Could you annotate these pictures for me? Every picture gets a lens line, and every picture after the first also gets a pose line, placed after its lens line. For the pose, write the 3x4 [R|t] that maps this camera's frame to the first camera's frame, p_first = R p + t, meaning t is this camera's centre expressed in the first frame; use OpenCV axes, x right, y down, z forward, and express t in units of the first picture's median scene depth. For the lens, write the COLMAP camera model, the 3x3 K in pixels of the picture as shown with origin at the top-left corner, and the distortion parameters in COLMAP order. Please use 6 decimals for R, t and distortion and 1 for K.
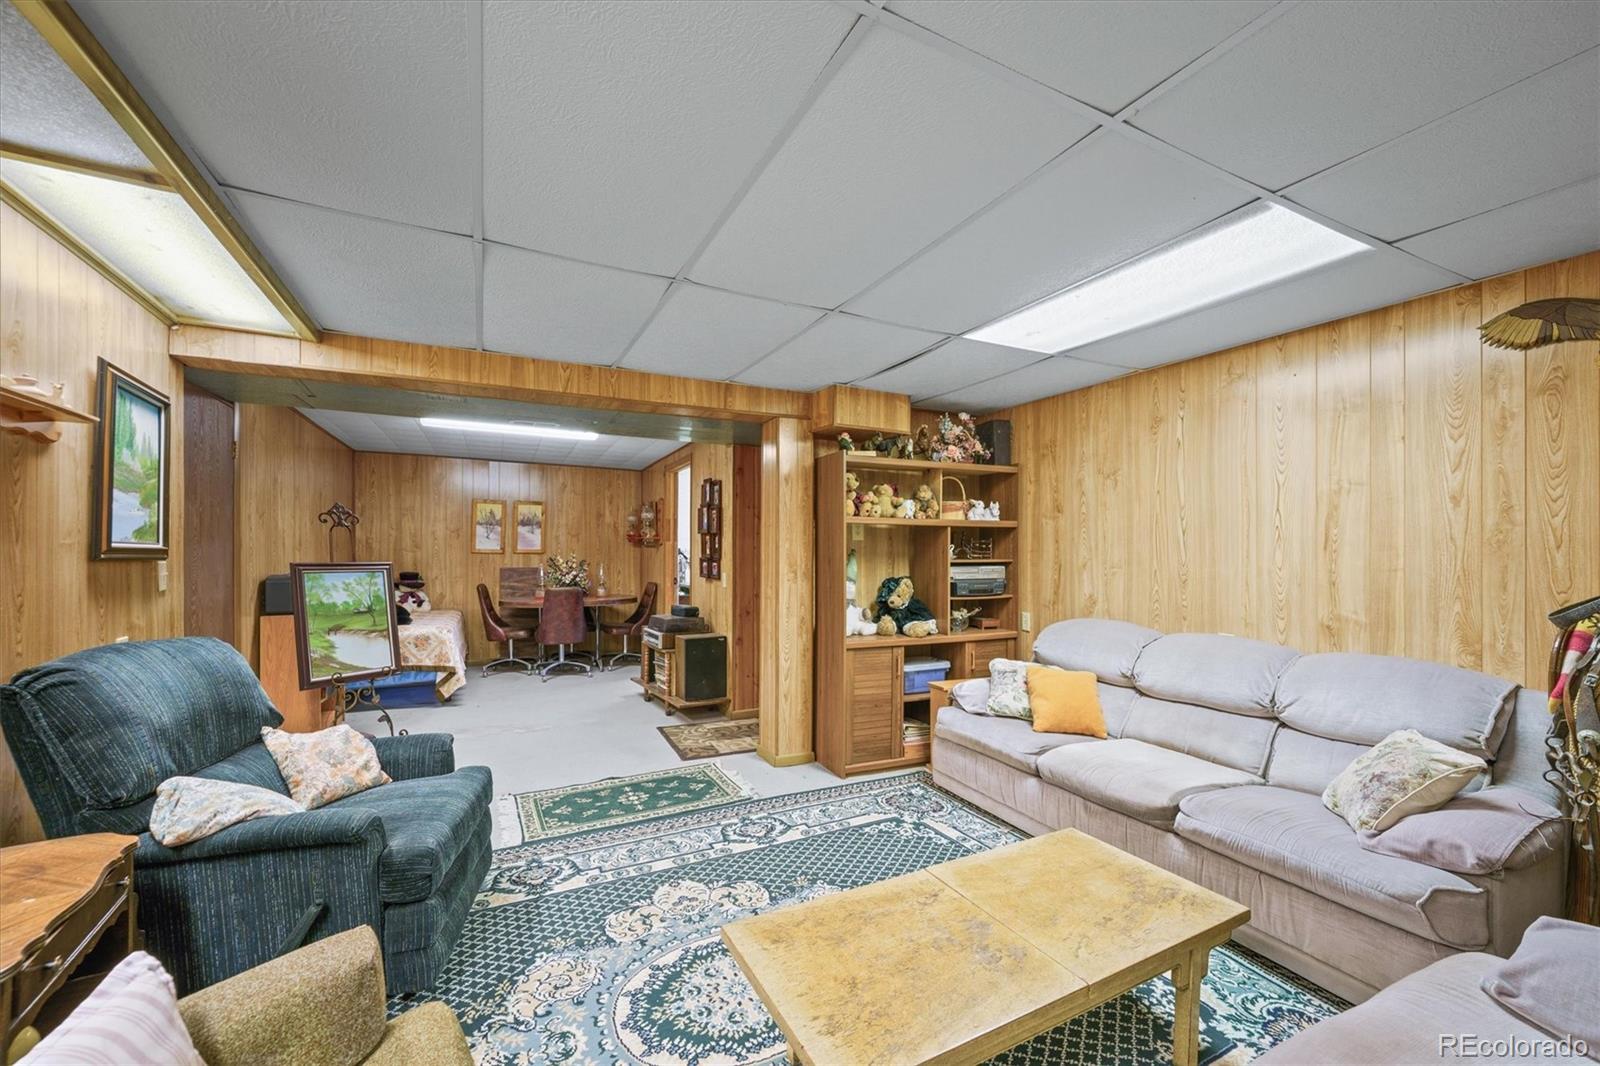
lens RADIAL K [[633.5, 0, 801.5], [0, 633.5, 545.9], [0, 0, 1]] dist [0.000304, 0.000136]
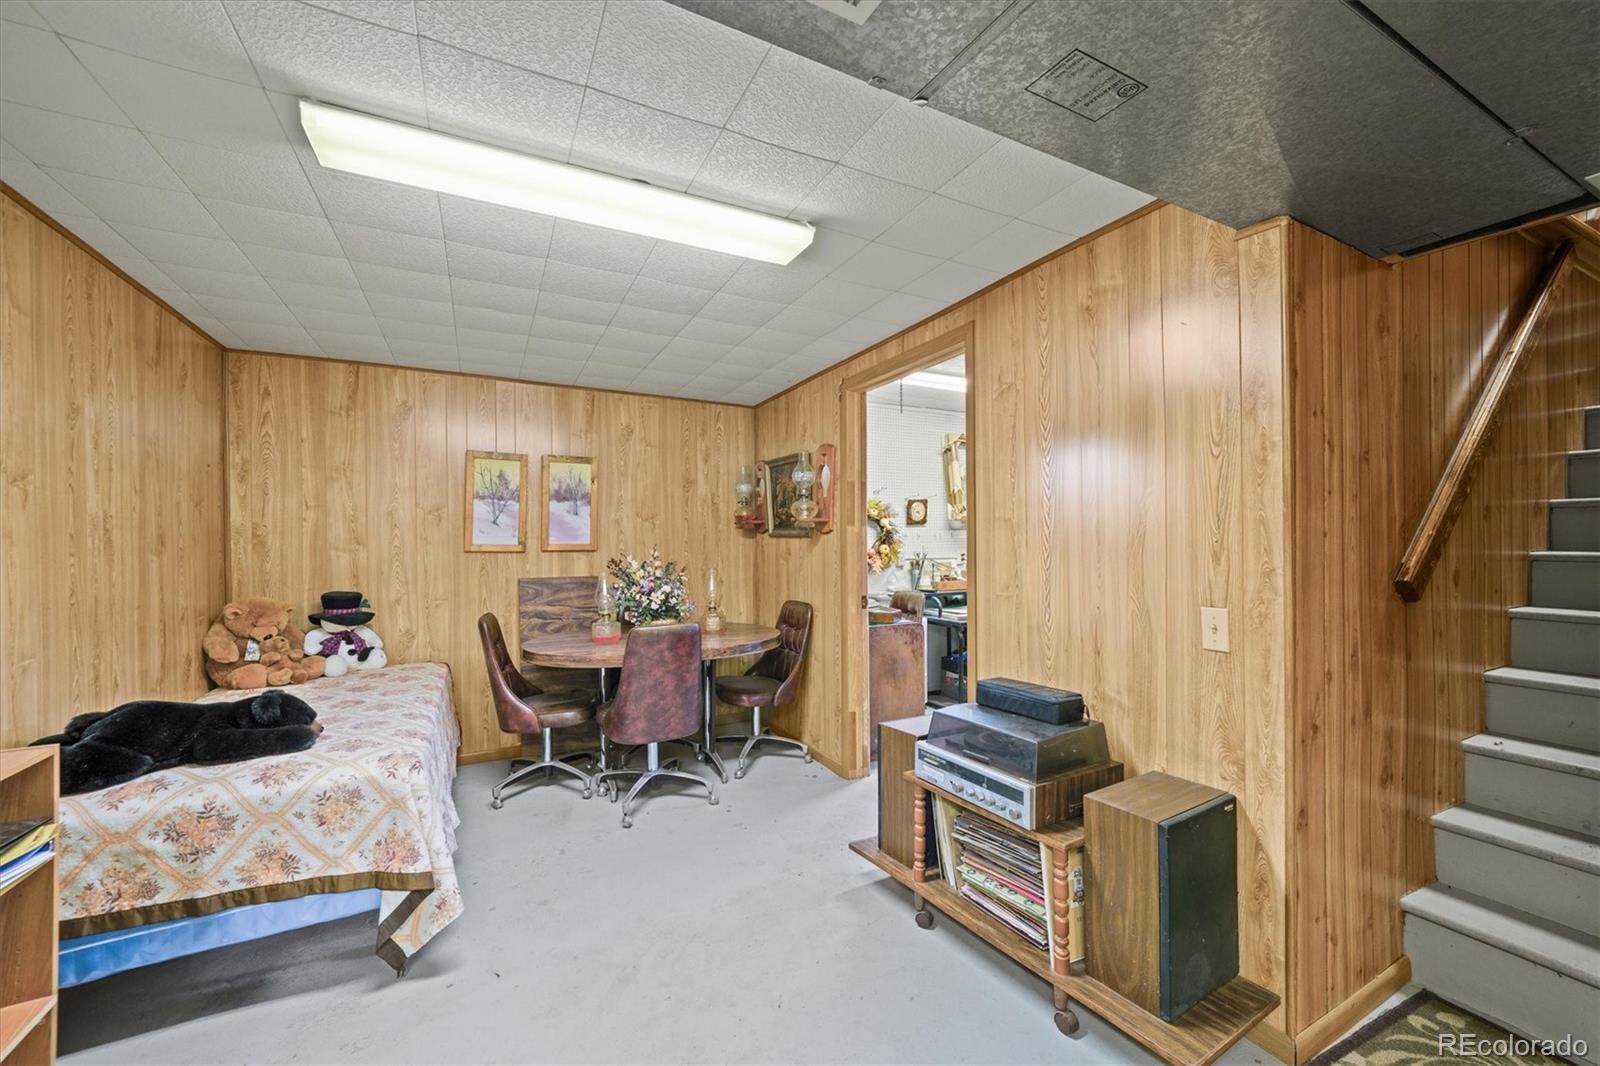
lens RADIAL K [[633.5, 0, 798.1], [0, 633.5, 533.1], [0, 0, 1]] dist [0.000304, 0.000136]
pose [[0.999805, -0.012005, 0.015659, -0.256754], [0.012065, 0.999920, -0.003716, 0.000467], [-0.015613, 0.003905, 0.999870, 0.477793]]
